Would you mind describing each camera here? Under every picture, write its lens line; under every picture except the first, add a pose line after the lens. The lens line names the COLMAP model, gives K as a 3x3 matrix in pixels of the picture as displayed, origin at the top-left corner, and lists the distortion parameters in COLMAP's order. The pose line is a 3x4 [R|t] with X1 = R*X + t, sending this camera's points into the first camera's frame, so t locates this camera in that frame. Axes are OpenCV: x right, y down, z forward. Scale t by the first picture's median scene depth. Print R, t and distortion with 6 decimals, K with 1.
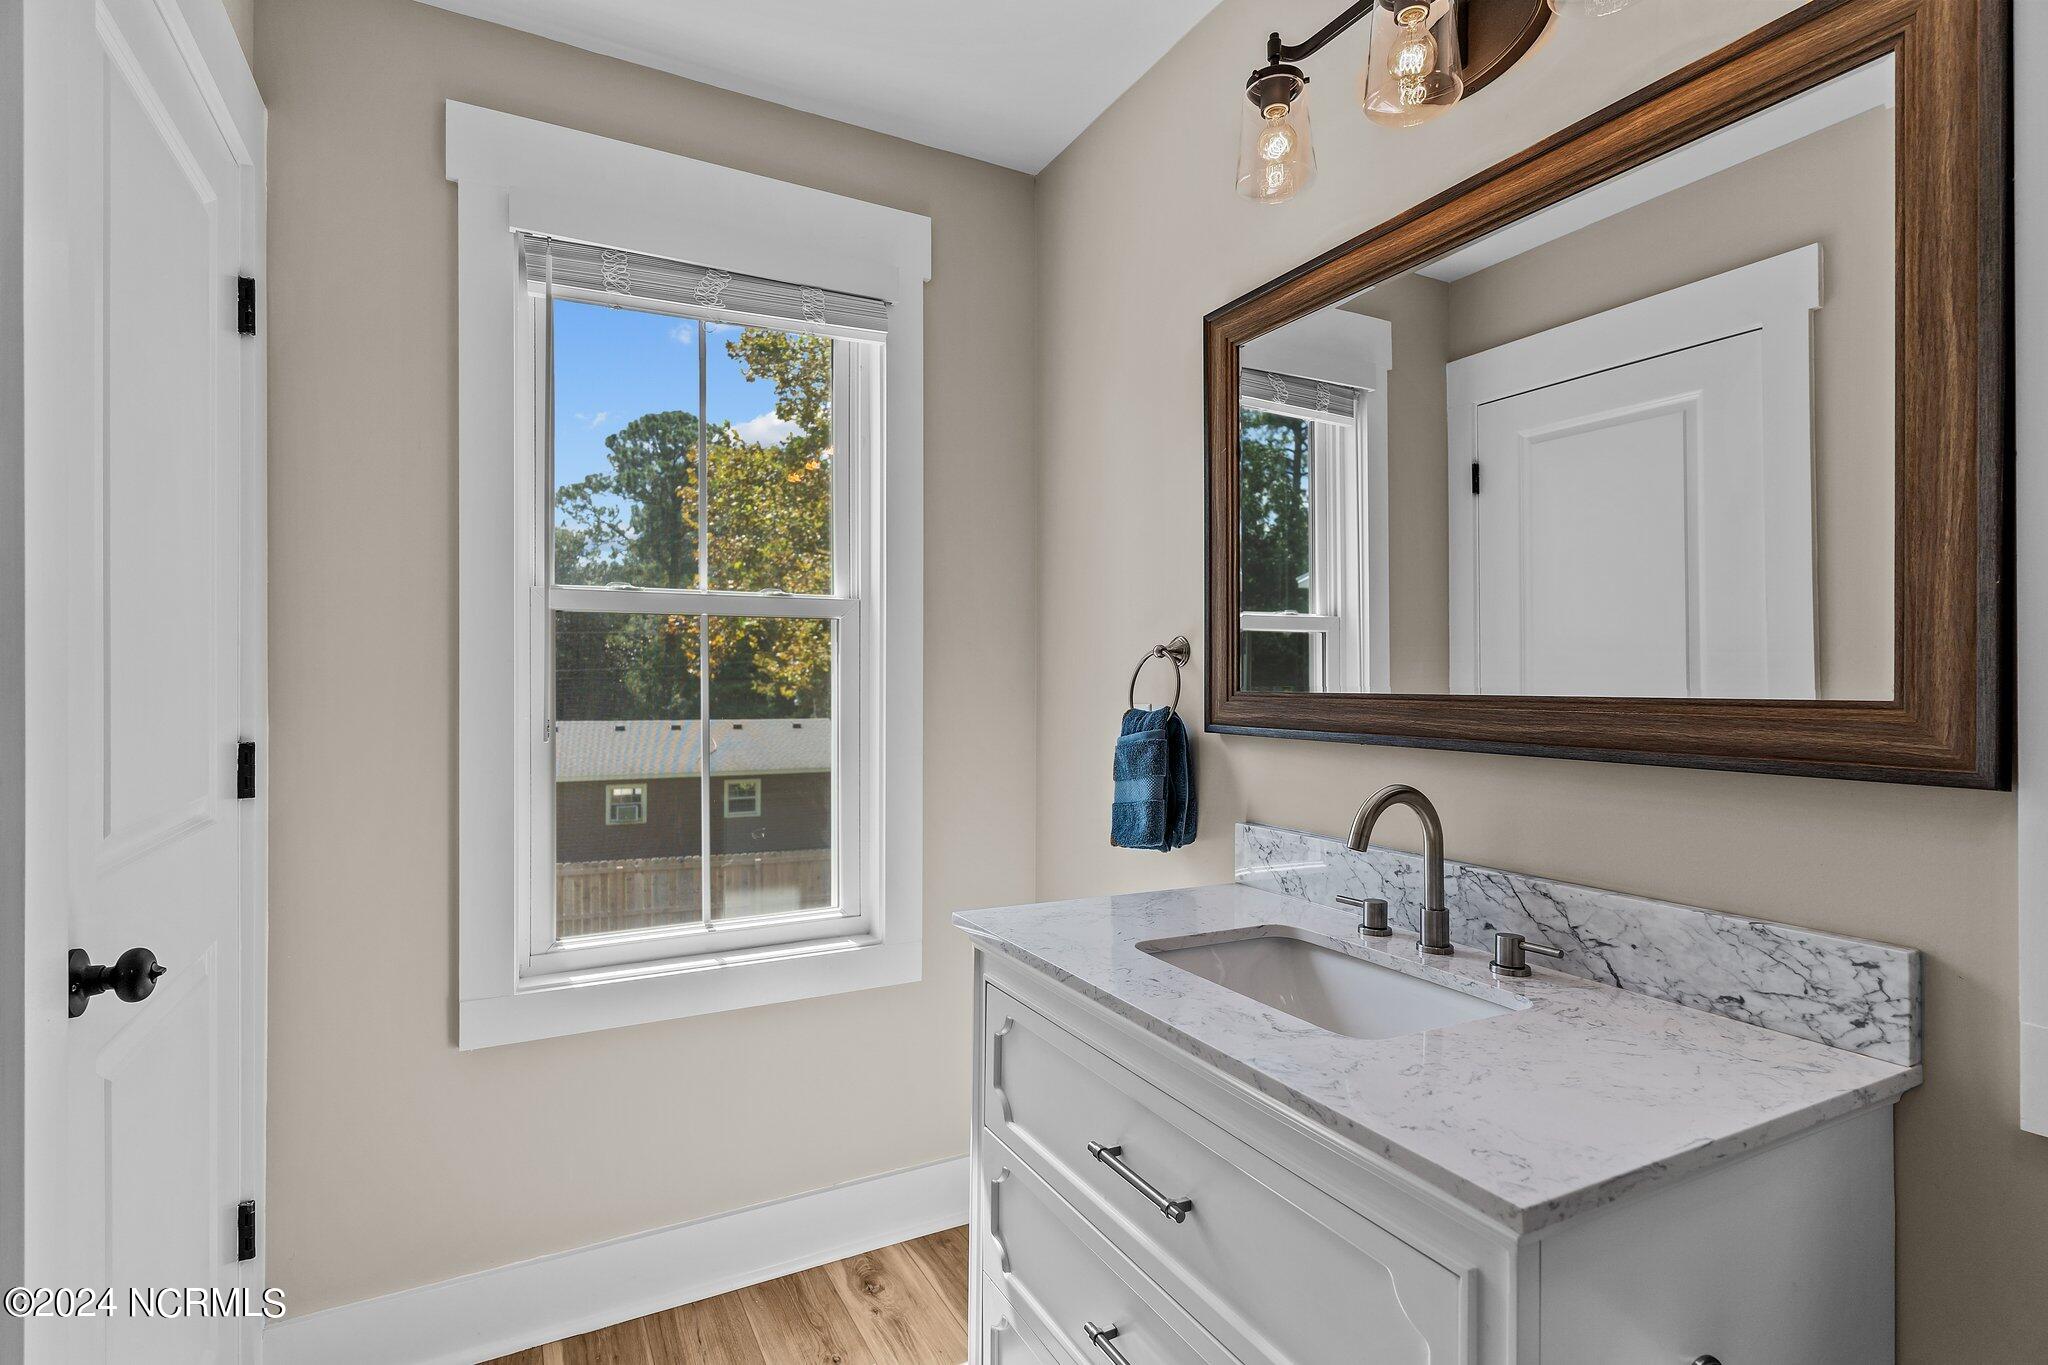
lens RADIAL K [[983.4, 0, 1024.0], [0, 983.4, 682.5], [0, 0, 1]] dist [0.002323, -0.000336]
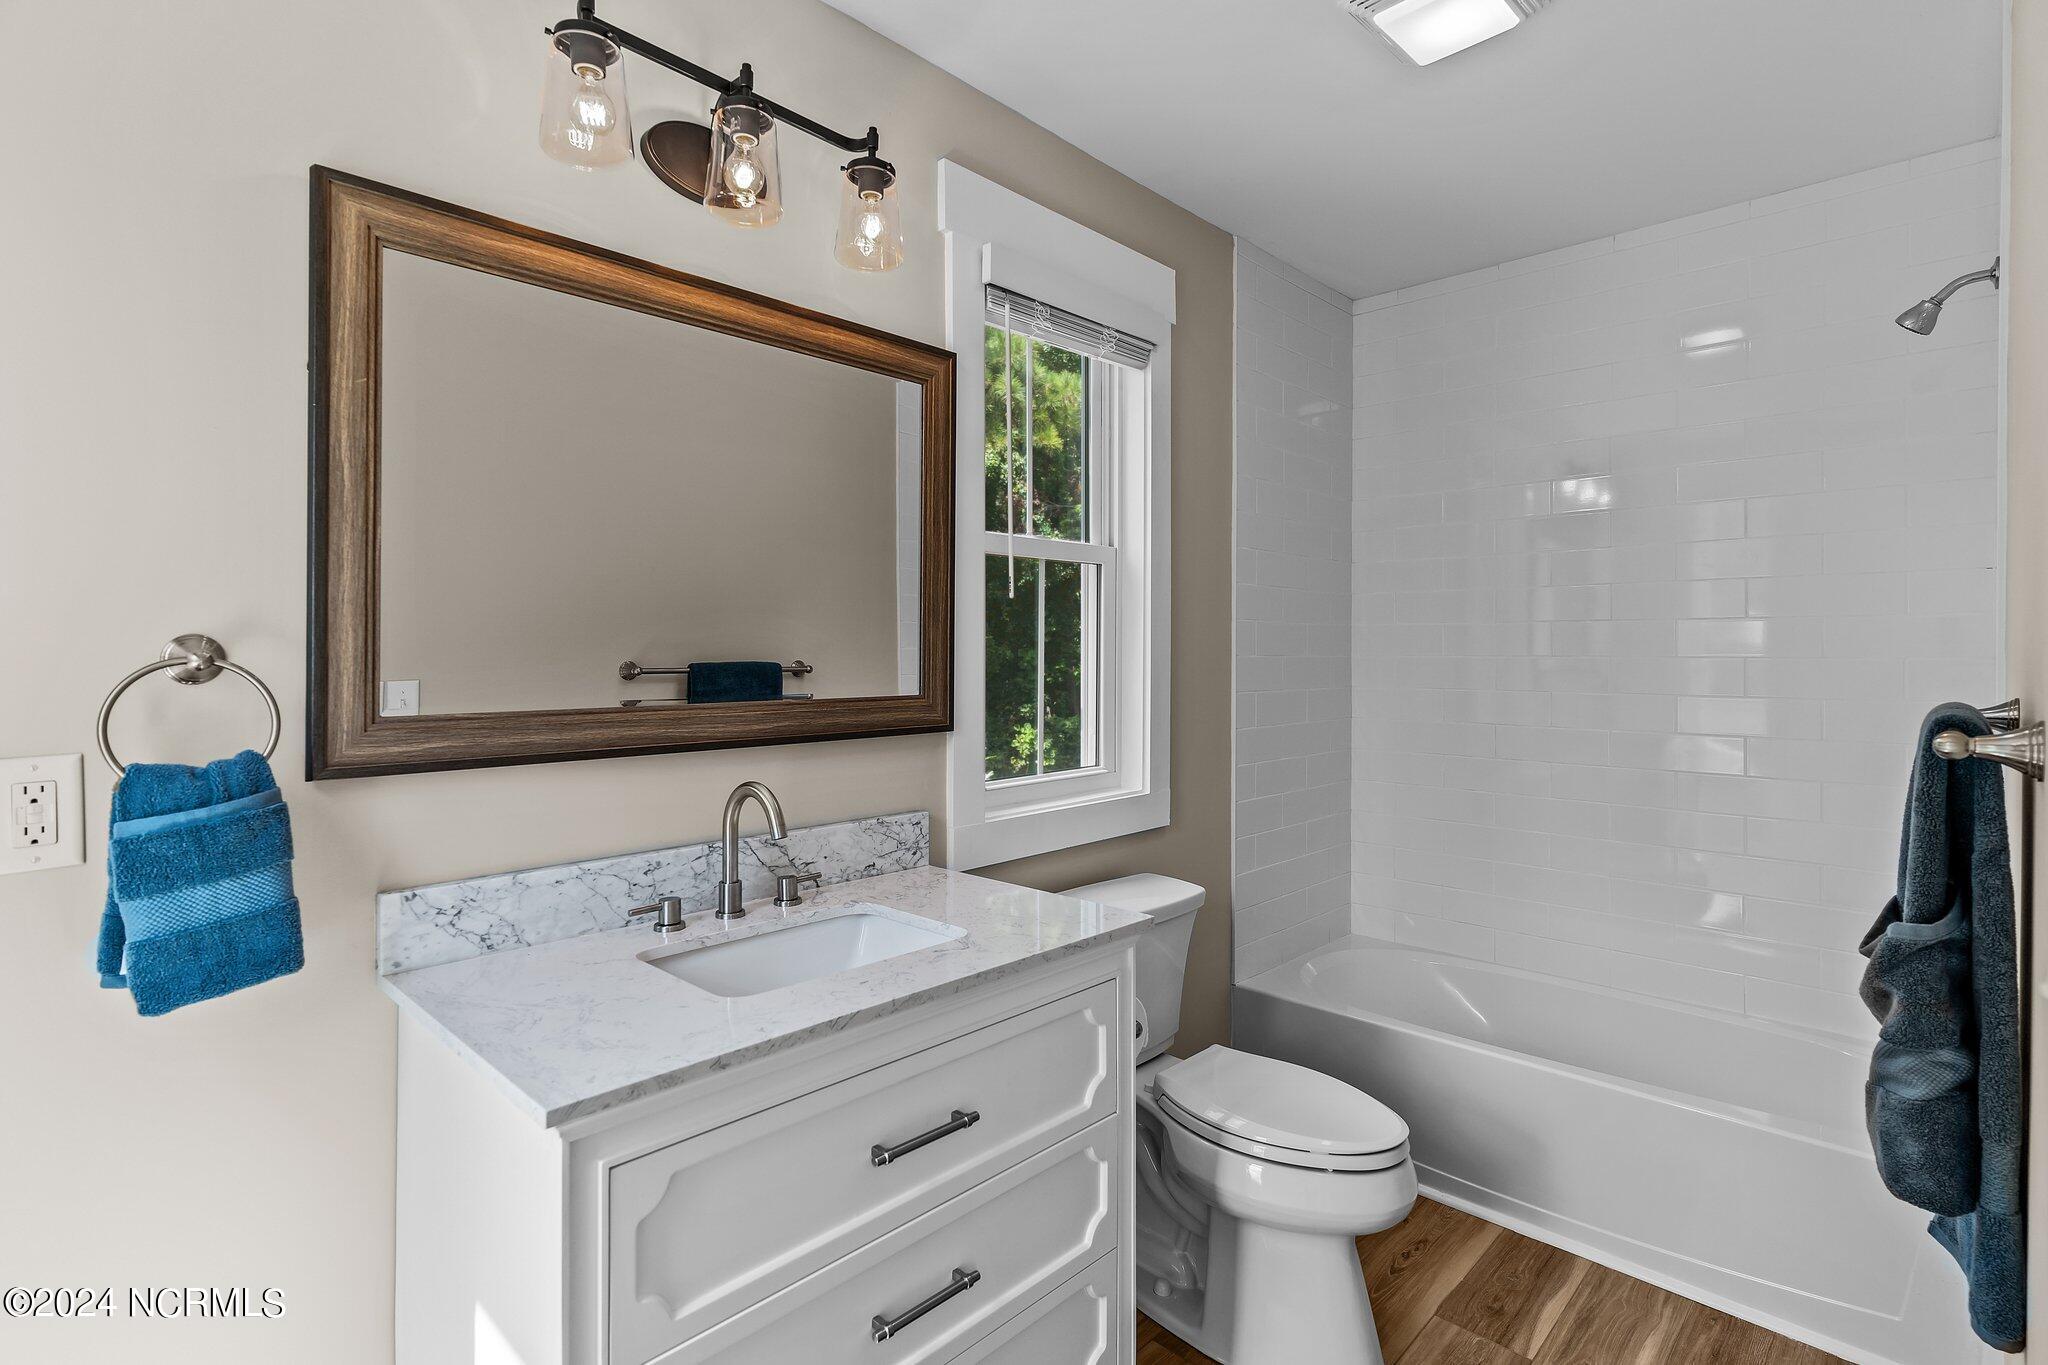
lens RADIAL K [[997.4, 0, 1021.0], [0, 997.4, 650.0], [0, 0, 1]] dist [-0.002974, -0.001094]
pose [[-0.310259, -0.008300, 0.950616, -0.850252], [-0.005056, 0.999962, 0.007080, -0.065234], [-0.950639, -0.002610, -0.310289, 1.030891]]
